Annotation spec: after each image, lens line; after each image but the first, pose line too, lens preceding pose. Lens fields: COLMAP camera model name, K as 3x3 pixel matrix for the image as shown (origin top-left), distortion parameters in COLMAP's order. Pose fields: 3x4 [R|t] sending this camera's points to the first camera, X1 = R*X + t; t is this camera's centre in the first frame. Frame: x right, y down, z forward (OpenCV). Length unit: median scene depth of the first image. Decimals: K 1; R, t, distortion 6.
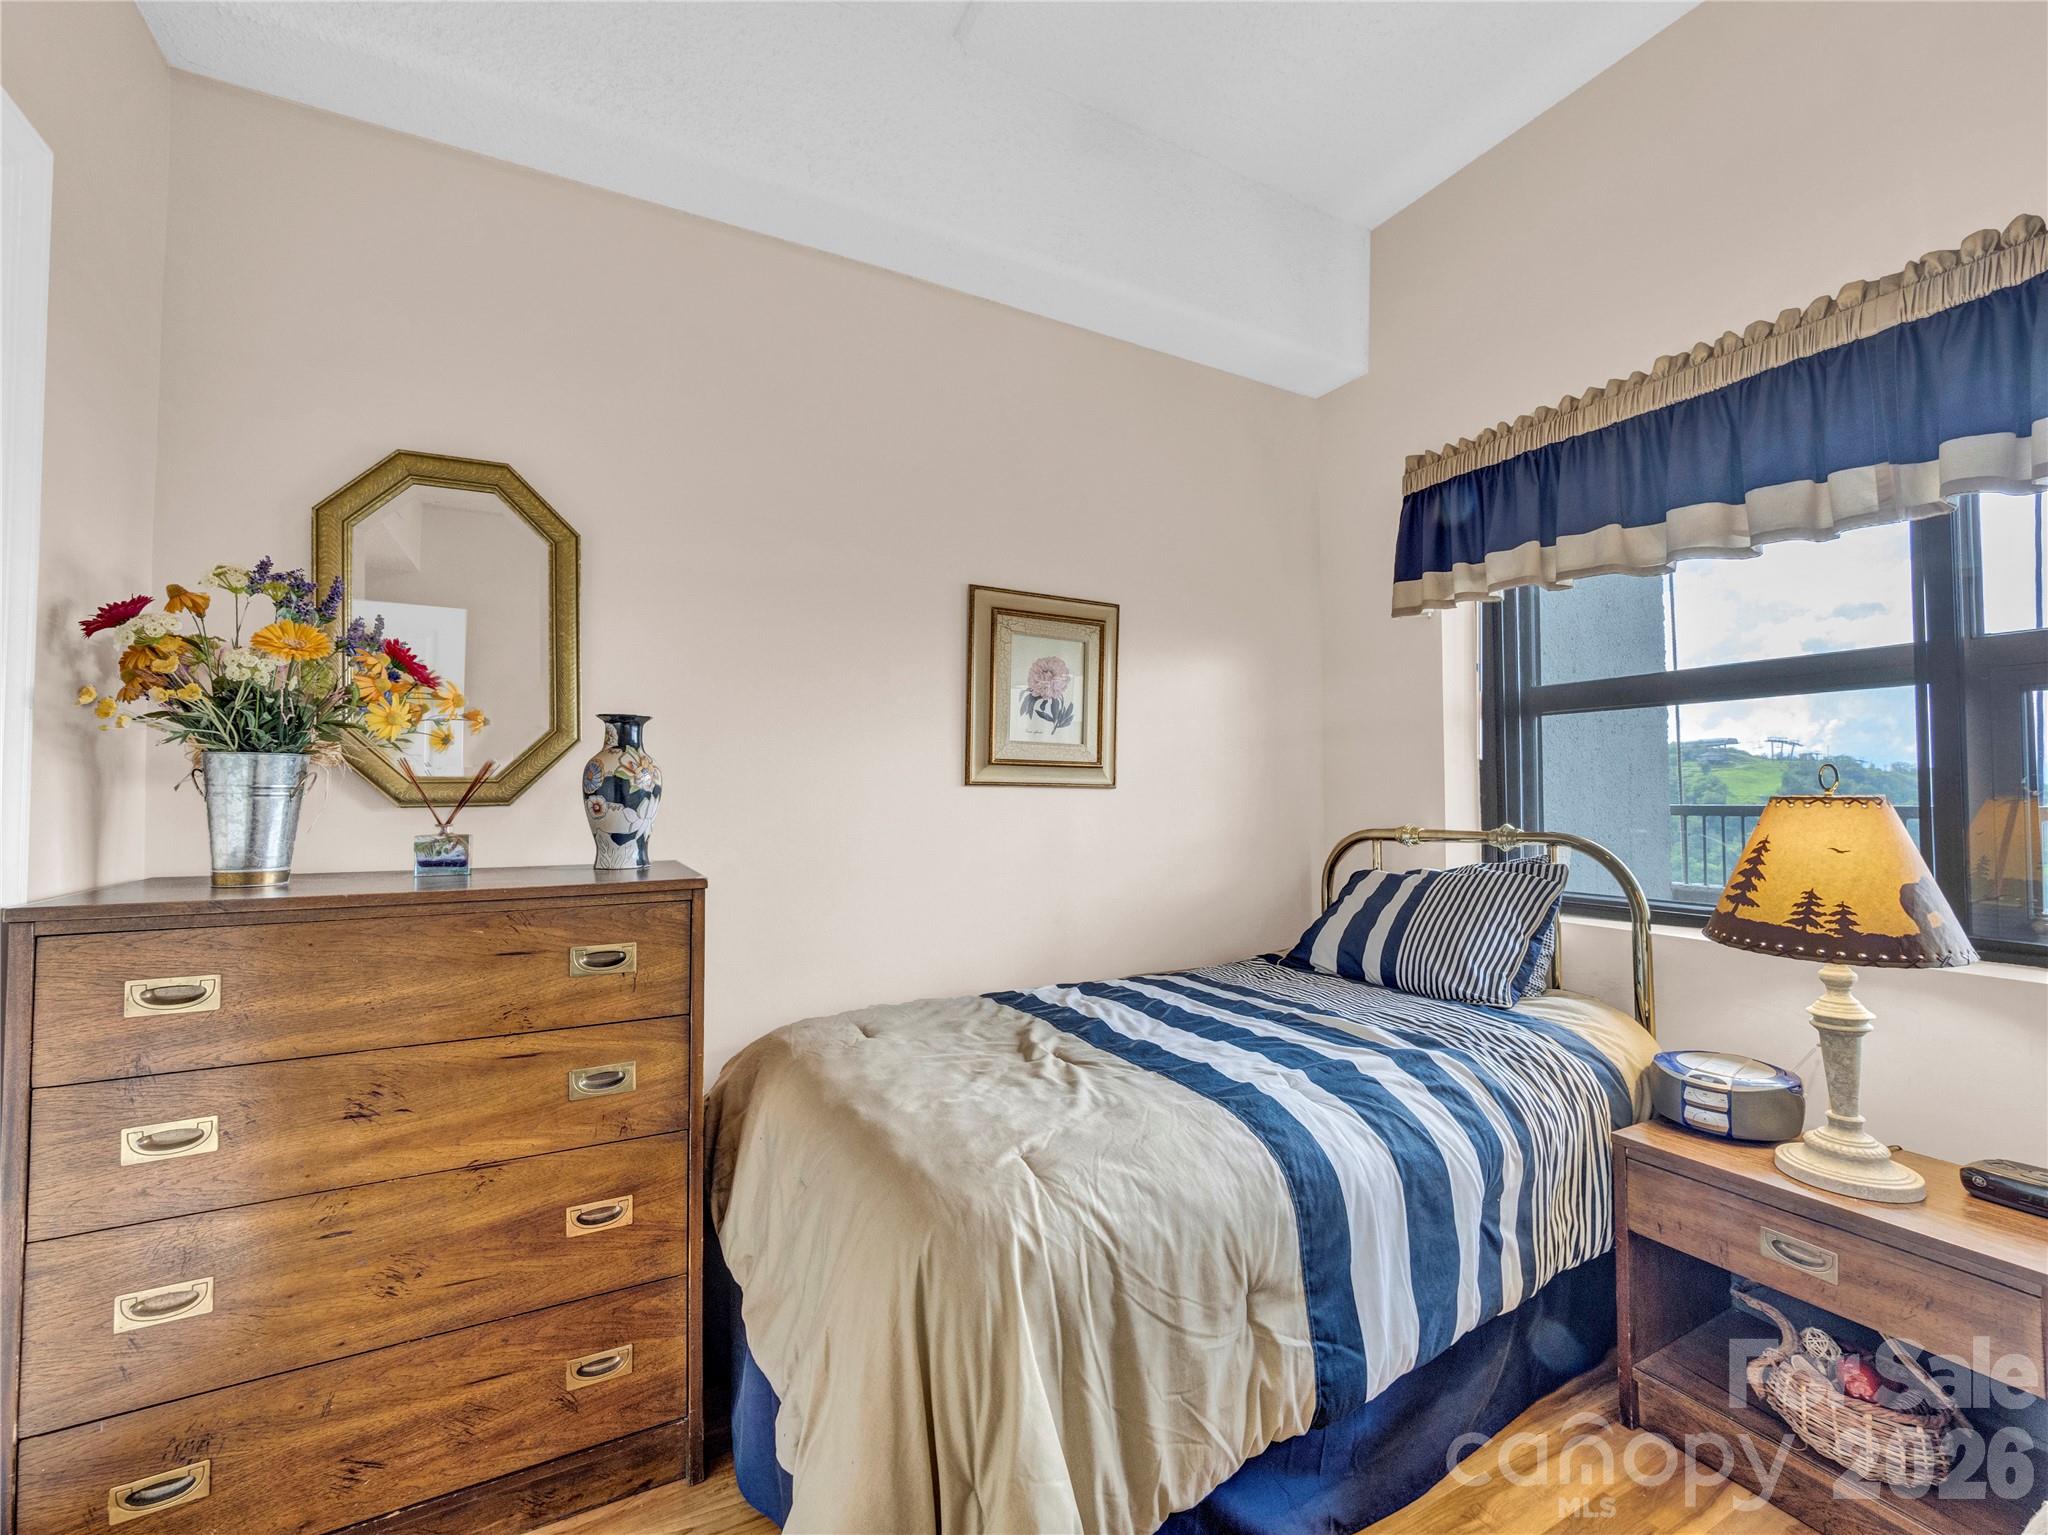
lens RADIAL K [[864.3, 0, 1024.0], [0, 864.3, 767.5], [0, 0, 1]] dist [-0.018507, 0.005778]
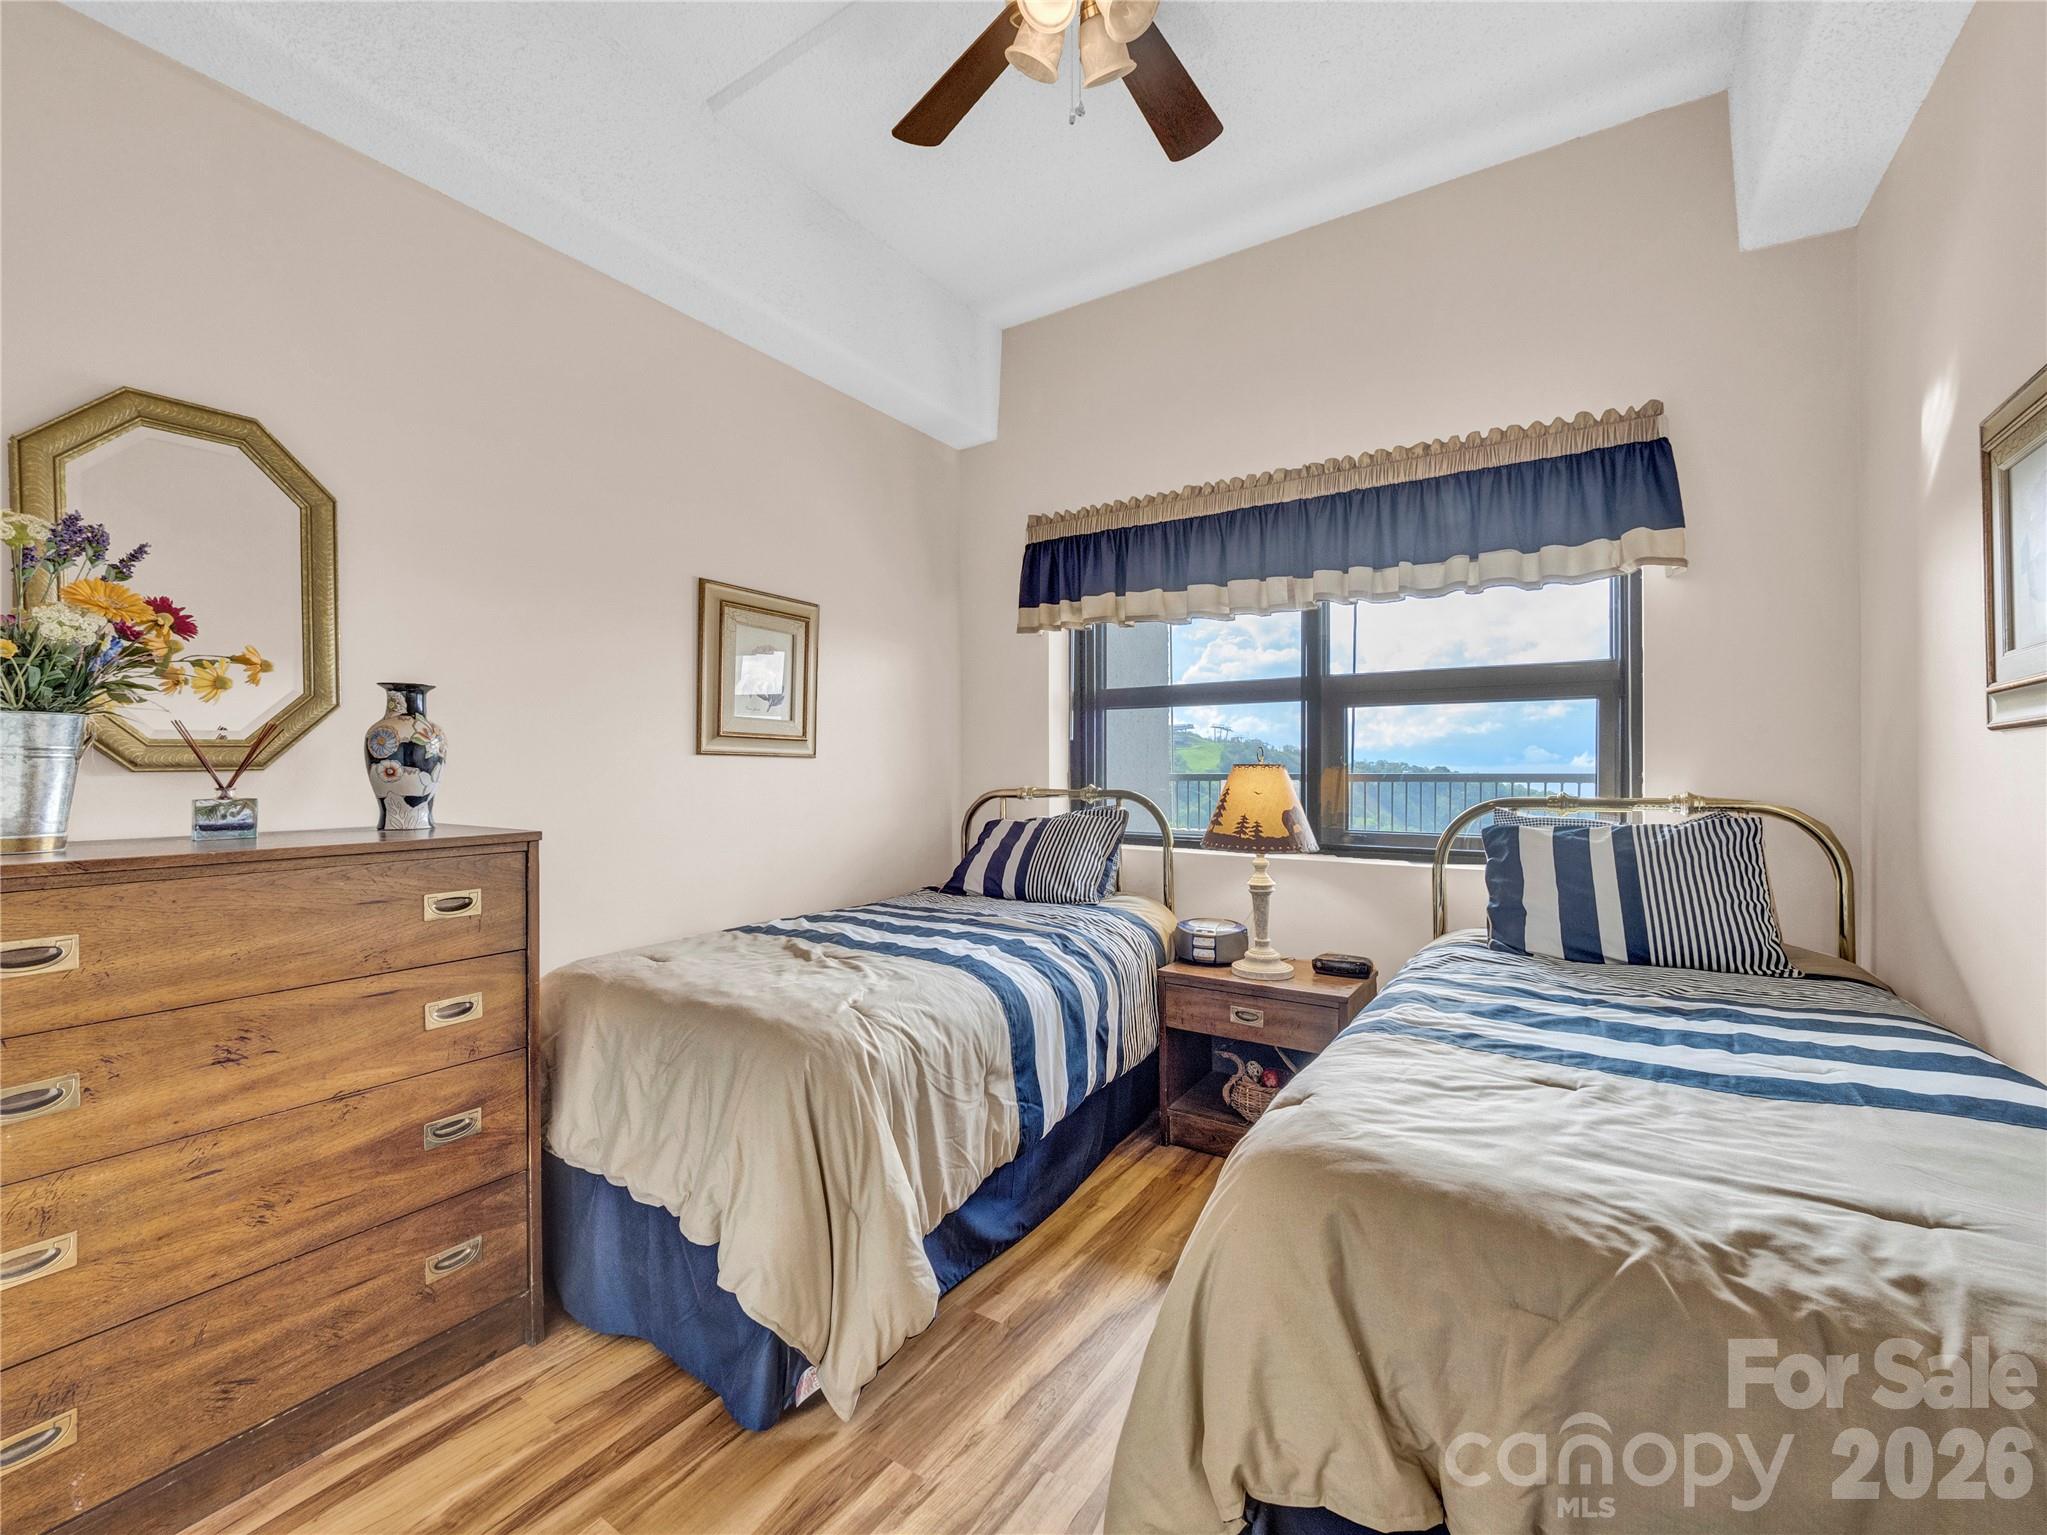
lens RADIAL K [[860.4, 0, 1023.5], [0, 860.4, 767.5], [0, 0, 1]] dist [0.000112, -0.000559]
pose [[0.876456, 0.000943, 0.481482, -0.372202], [-0.015679, 0.999524, 0.026582, 0.001454], [-0.481228, -0.030847, 0.876053, -0.342402]]
